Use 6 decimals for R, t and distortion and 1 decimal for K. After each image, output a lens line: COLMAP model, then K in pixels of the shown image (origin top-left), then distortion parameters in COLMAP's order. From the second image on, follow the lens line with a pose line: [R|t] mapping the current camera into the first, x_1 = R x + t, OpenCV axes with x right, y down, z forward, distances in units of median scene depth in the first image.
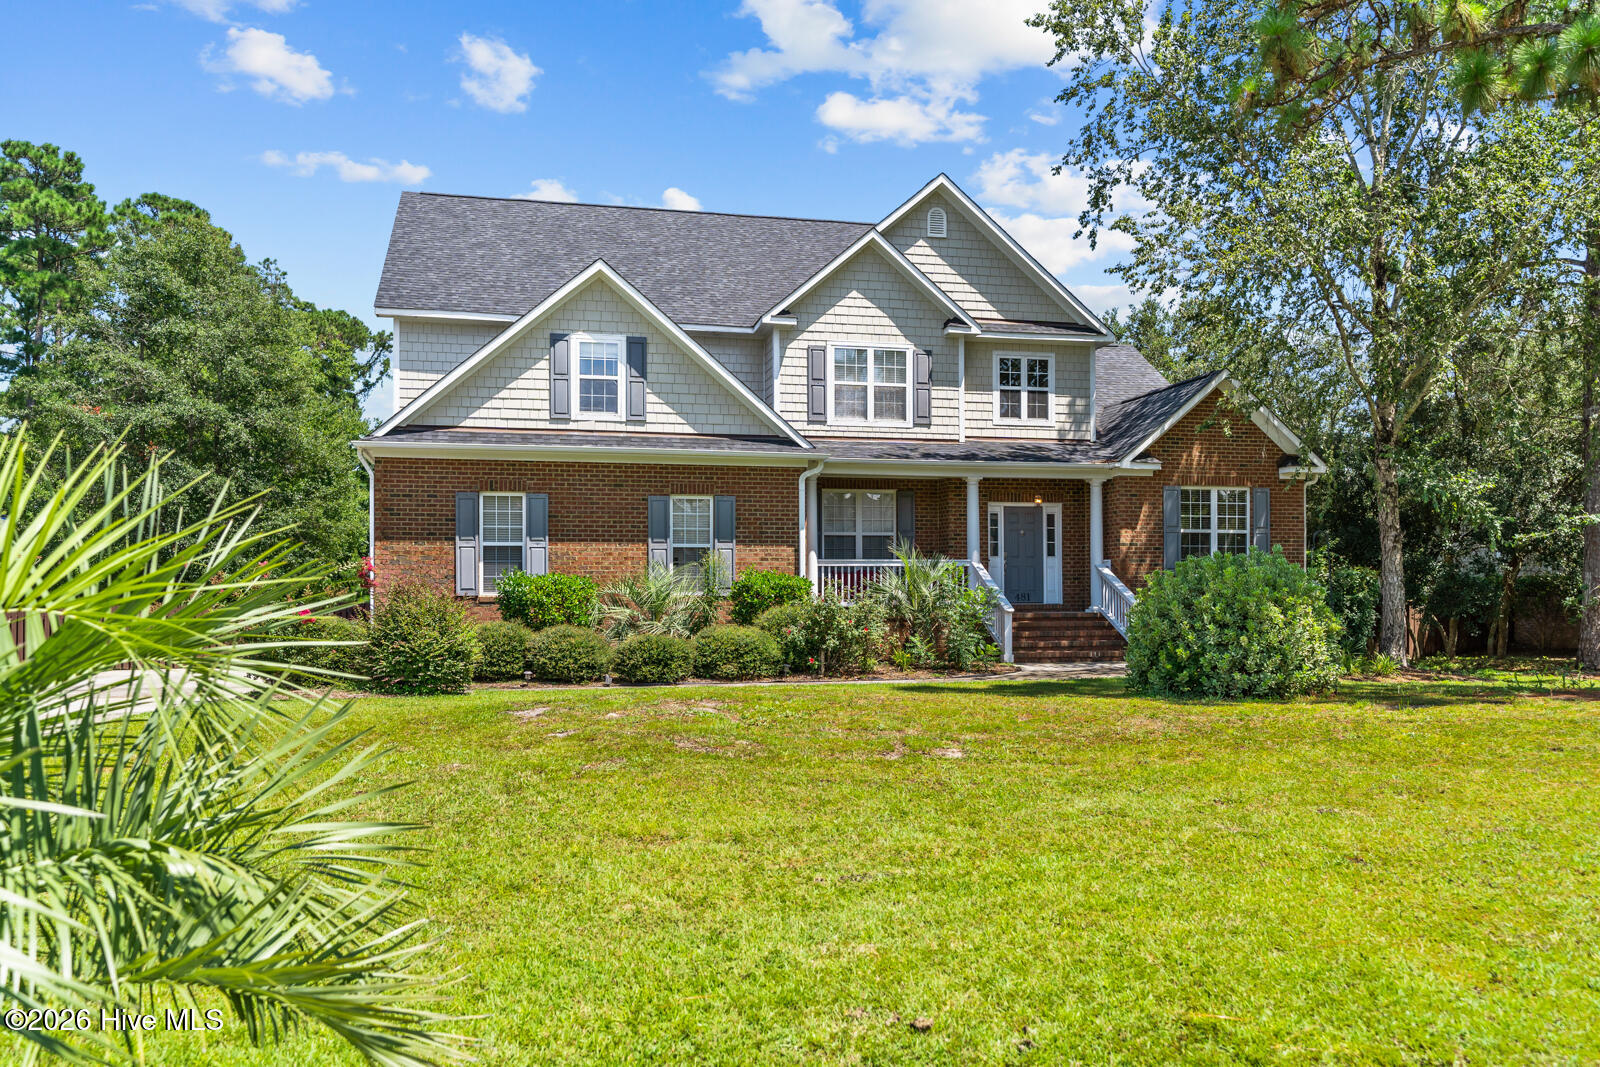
lens RADIAL K [[1274.9, 0, 802.0], [0, 1274.9, 596.1], [0, 0, 1]] dist [-0.006638, -0.004383]
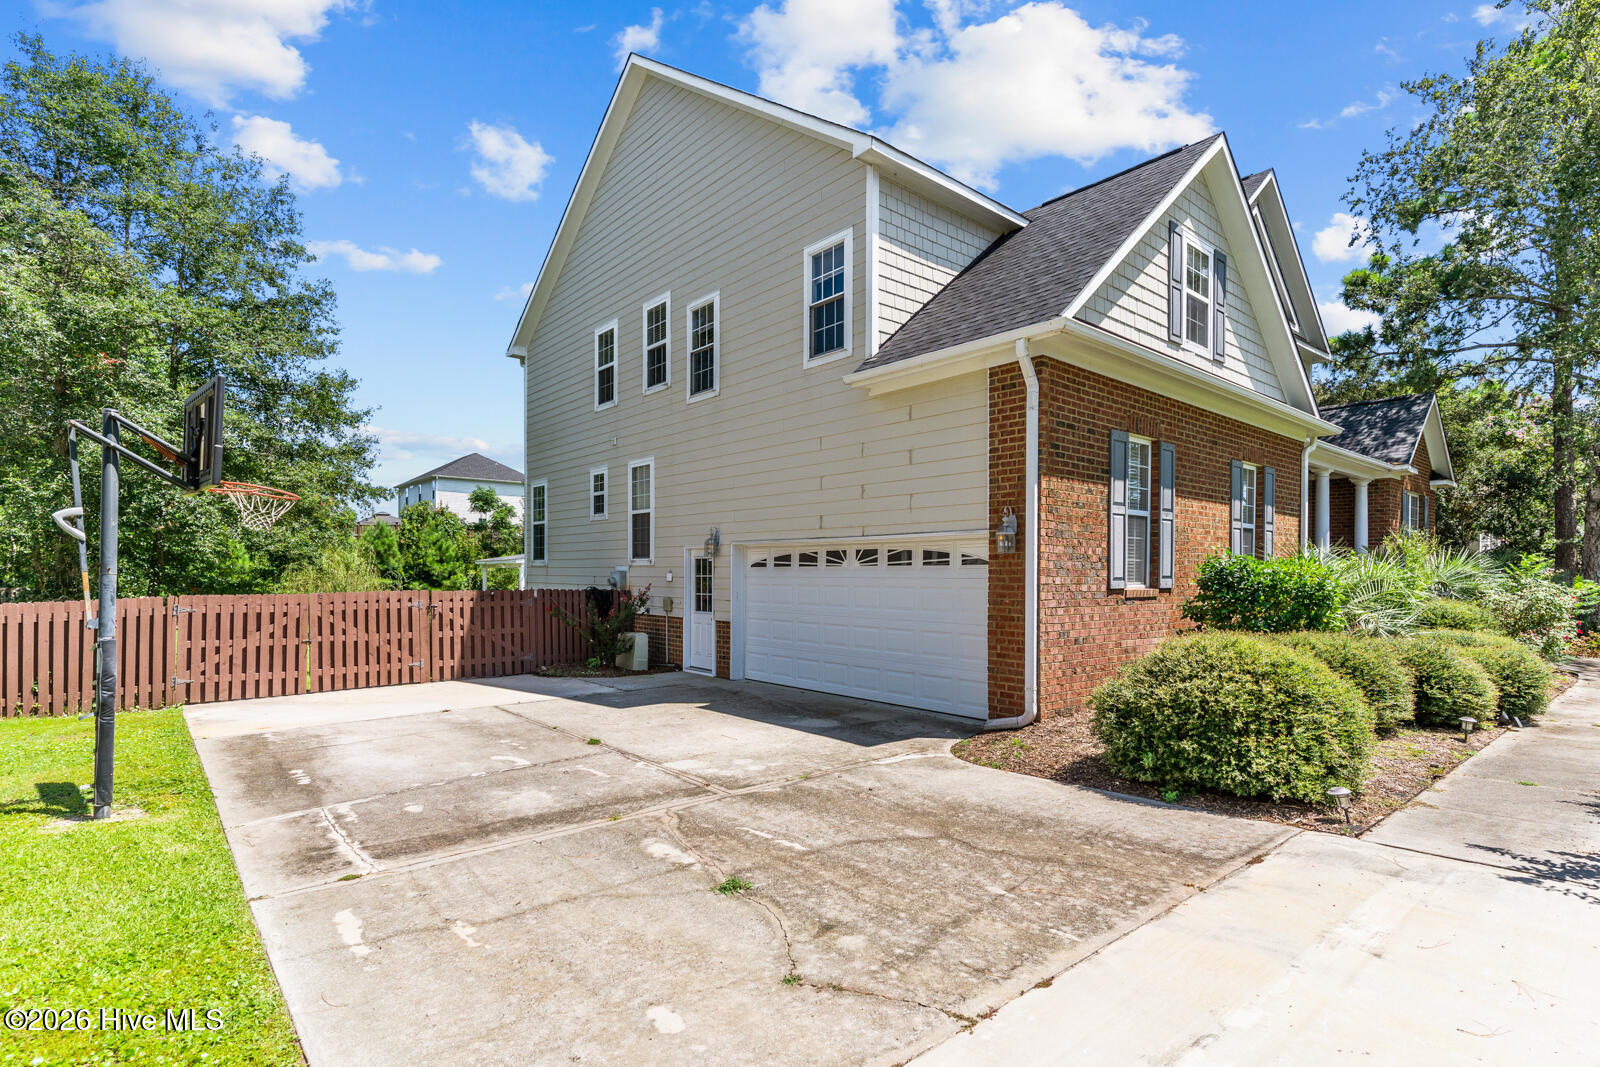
lens RADIAL K [[790.5, 0, 800.4], [0, 790.5, 582.0], [0, 0, 1]] dist [0.002015, 0.000130]
pose [[0.886996, 0.004560, 0.461755, -0.524503], [-0.008767, 0.999937, 0.006965, -0.003858], [-0.461694, -0.010226, 0.886980, 0.624908]]
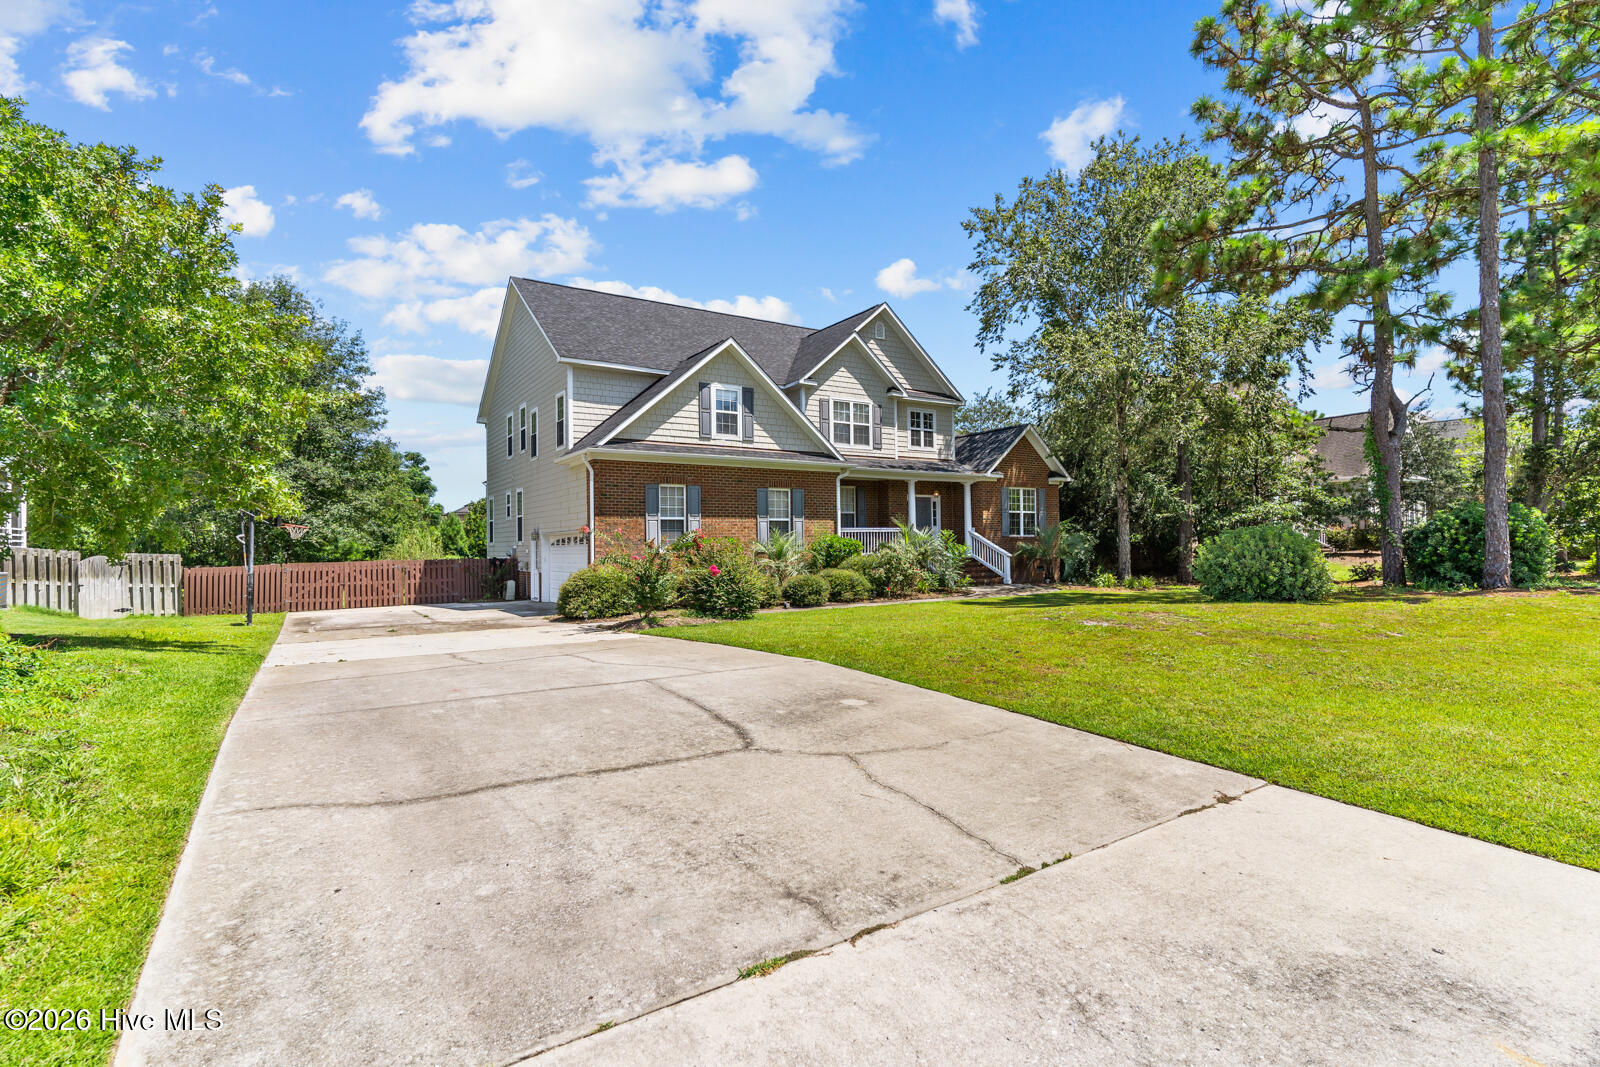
lens RADIAL K [[763.6, 0, 800.0], [0, 763.6, 533.5], [0, 0, 1]] dist [0.000668, 0.000161]
pose [[0.940877, -0.004363, 0.338721, -0.355108], [0.010676, 0.999802, -0.016777, -0.005170], [-0.338580, 0.019401, 0.940737, 0.080271]]
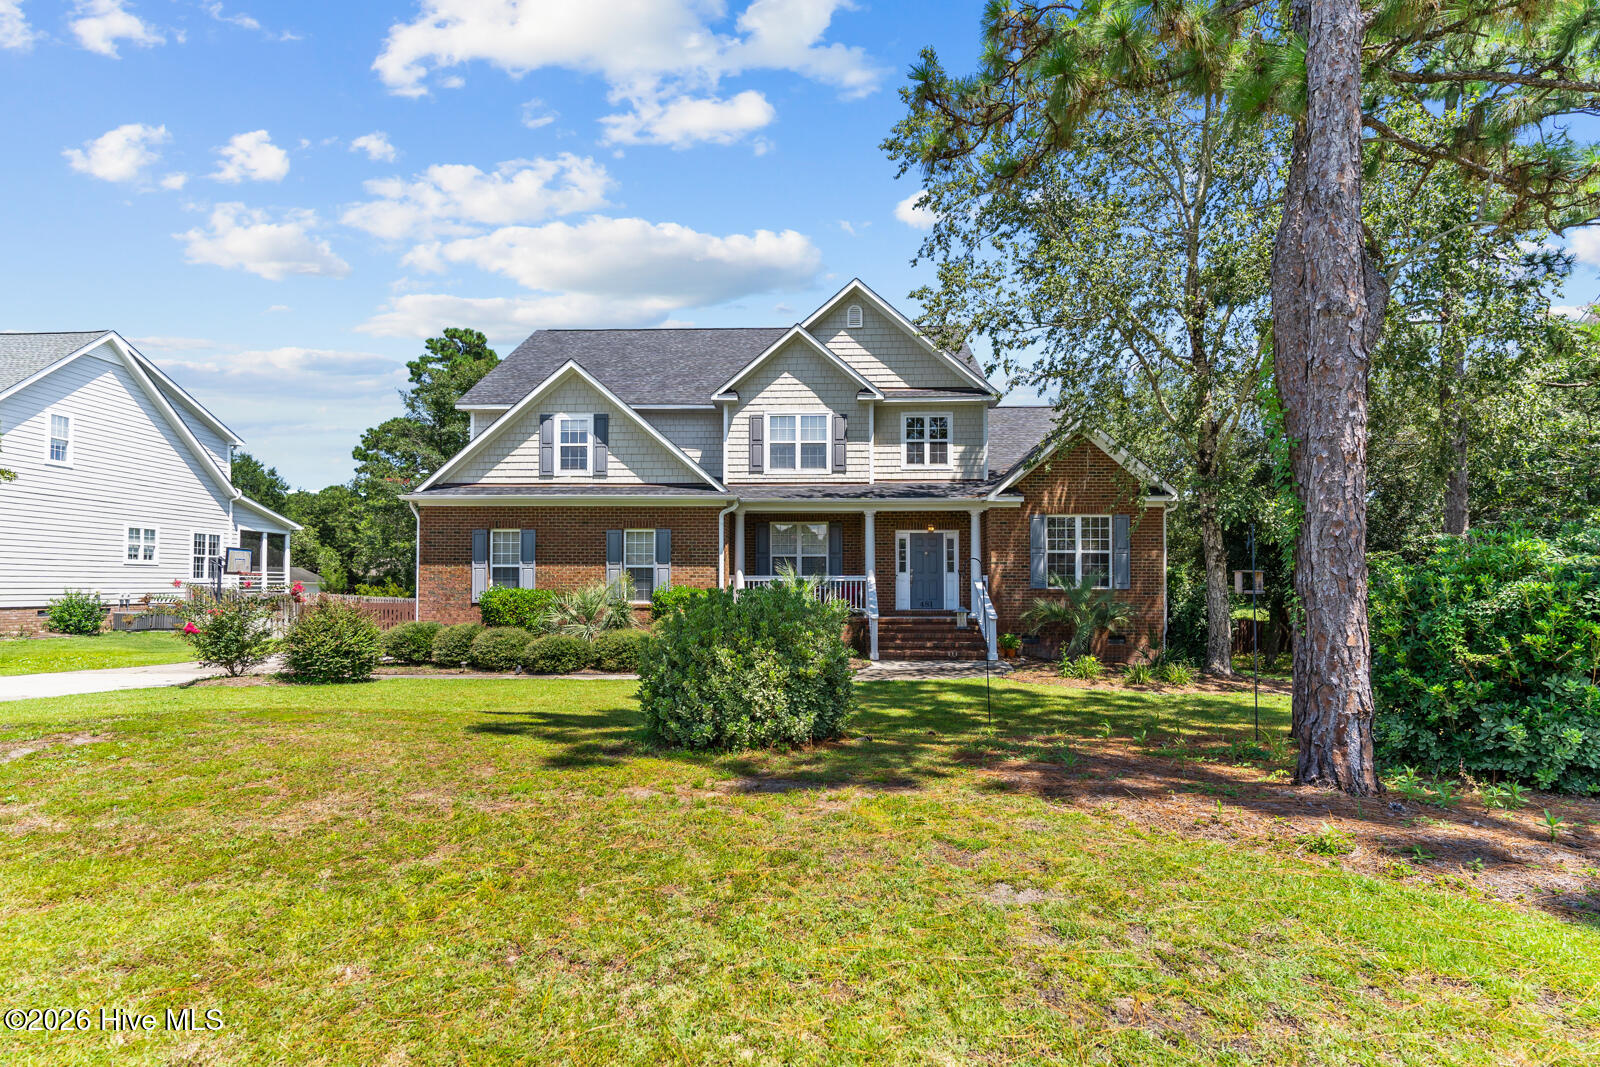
lens RADIAL K [[788.8, 0, 798.1], [0, 788.8, 574.7], [0, 0, 1]] dist [-0.001071, -0.000072]
pose [[0.964796, 0.000195, -0.262999, 0.270841], [-0.004229, 0.999882, -0.014772, -0.017368], [0.262966, 0.015365, 0.964683, 0.217534]]
